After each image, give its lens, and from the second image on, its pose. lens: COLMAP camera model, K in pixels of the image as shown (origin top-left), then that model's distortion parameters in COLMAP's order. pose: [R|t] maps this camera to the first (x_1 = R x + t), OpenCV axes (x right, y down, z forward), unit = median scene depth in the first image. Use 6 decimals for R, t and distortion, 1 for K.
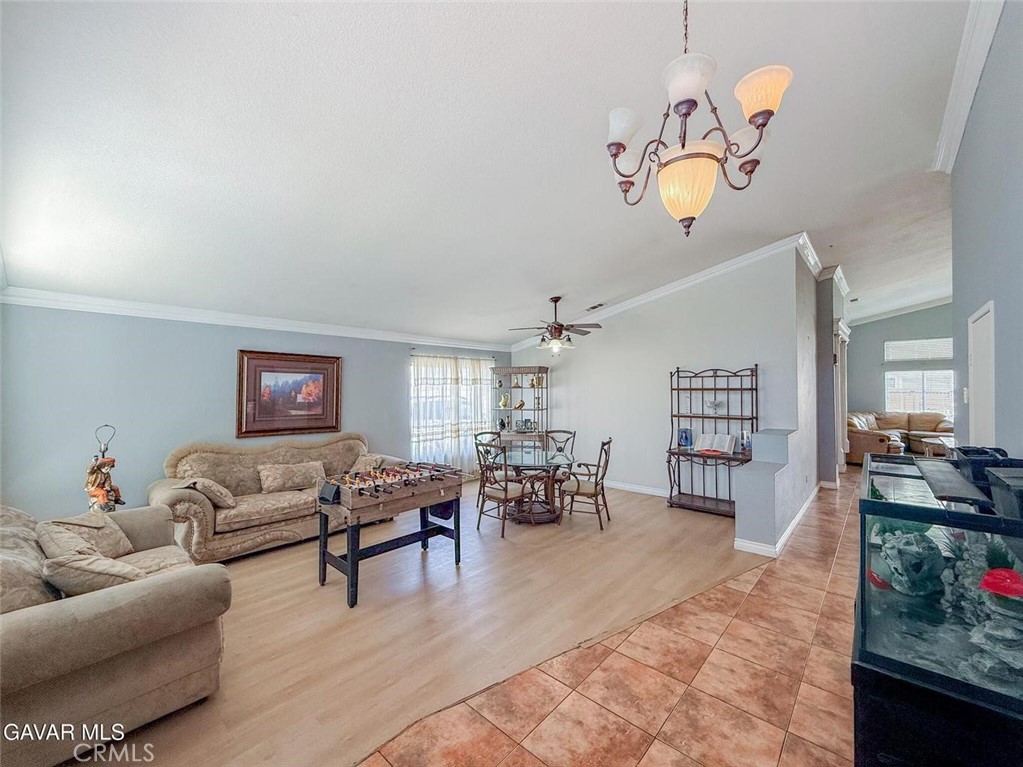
lens RADIAL K [[403.9, 0, 517.5], [0, 403.9, 383.5], [0, 0, 1]] dist [0.001017, -0.000097]
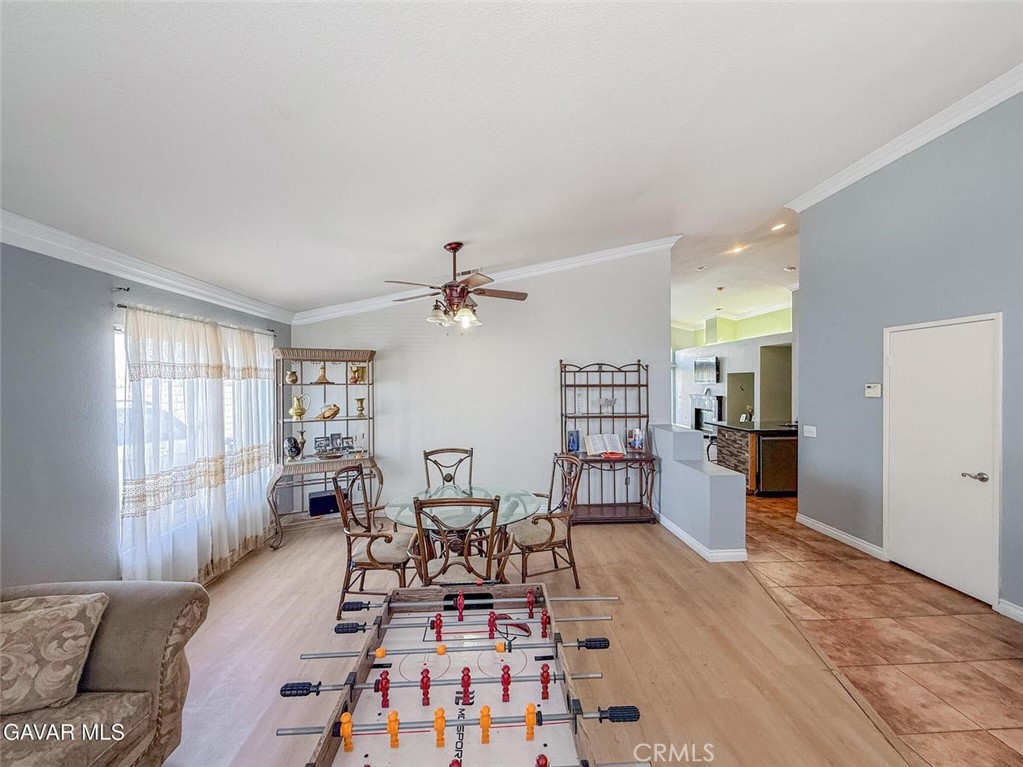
lens RADIAL K [[403.9, 0, 511.8], [0, 403.9, 386.1], [0, 0, 1]] dist [0.001017, -0.000097]
pose [[0.711197, -0.006089, 0.702967, -0.291661], [-0.008012, 0.999827, 0.016766, 0.001638], [-0.702947, -0.017556, 0.711025, 0.475918]]
